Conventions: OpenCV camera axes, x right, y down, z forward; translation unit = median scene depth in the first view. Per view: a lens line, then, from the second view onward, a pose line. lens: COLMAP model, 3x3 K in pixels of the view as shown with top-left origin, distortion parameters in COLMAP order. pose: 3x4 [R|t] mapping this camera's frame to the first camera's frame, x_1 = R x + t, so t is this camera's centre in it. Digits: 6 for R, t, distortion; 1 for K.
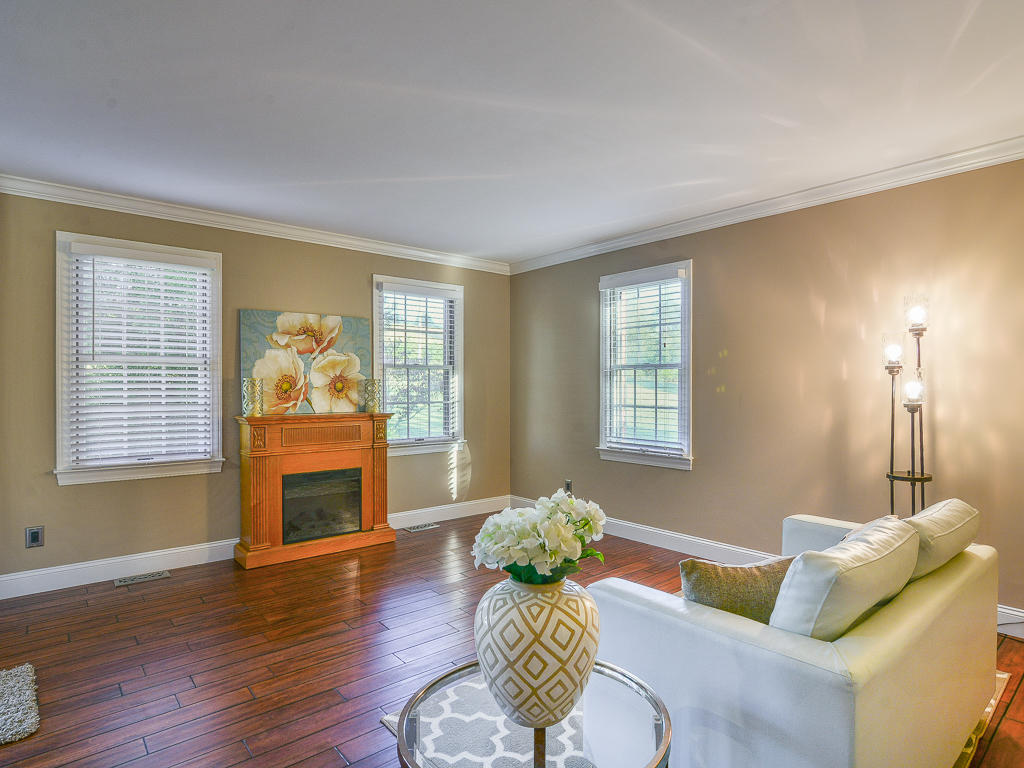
lens RADIAL K [[572.7, 0, 512.3], [0, 572.7, 384.7], [0, 0, 1]] dist [-0.029980, 0.005121]
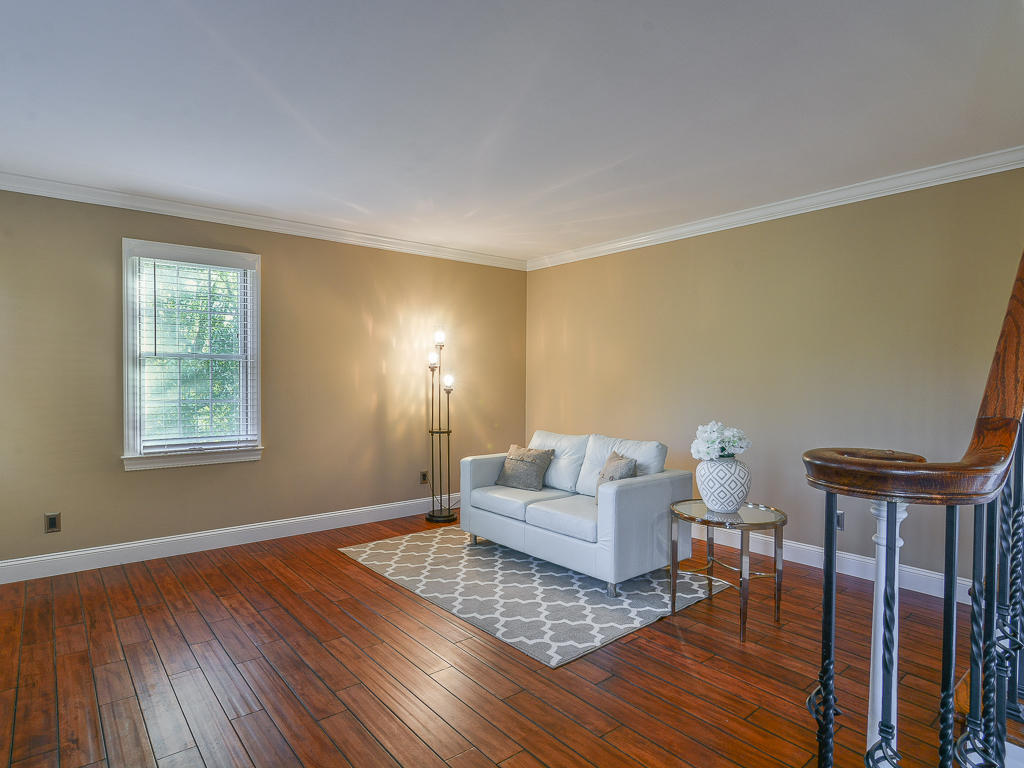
lens RADIAL K [[572.7, 0, 511.5], [0, 572.7, 385.9], [0, 0, 1]] dist [-0.029980, 0.005121]
pose [[0.016977, -0.007419, 0.999828, -0.852008], [-0.001263, 0.999972, 0.007442, 0.009835], [-0.999855, -0.001389, 0.016967, 0.637024]]
